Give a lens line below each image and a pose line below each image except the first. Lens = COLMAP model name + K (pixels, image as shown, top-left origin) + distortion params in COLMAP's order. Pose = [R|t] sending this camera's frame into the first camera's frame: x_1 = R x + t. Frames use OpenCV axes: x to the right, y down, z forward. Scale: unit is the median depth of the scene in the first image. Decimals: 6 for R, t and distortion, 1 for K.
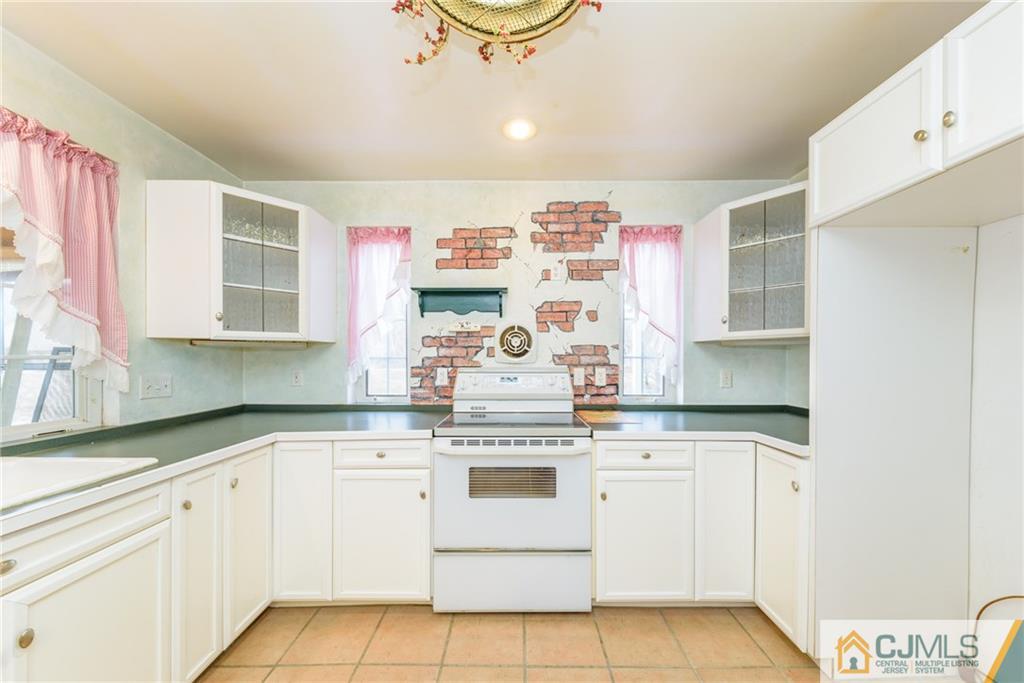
lens RADIAL K [[380.4, 0, 514.1], [0, 380.4, 363.0], [0, 0, 1]] dist [-0.001164, -0.000299]
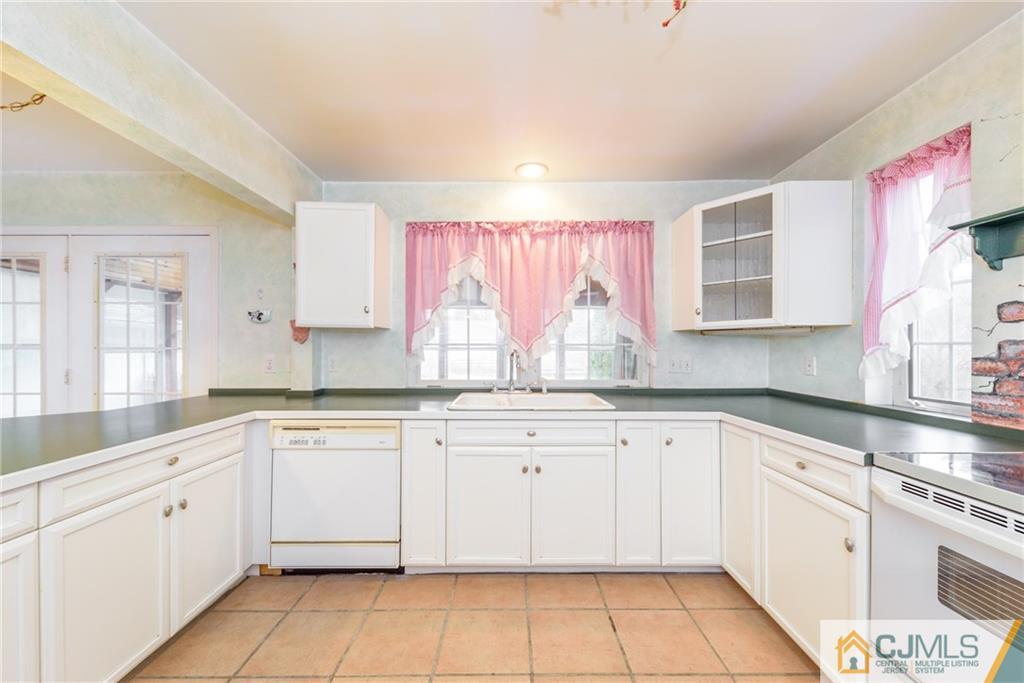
lens RADIAL K [[347.6, 0, 512.8], [0, 347.6, 348.8], [0, 0, 1]] dist [-0.000466, -0.000062]
pose [[0.008170, 0.004435, -0.999957, 0.314550], [-0.011517, 0.999924, 0.004341, 0.002303], [0.999900, 0.011481, 0.008221, 0.335535]]
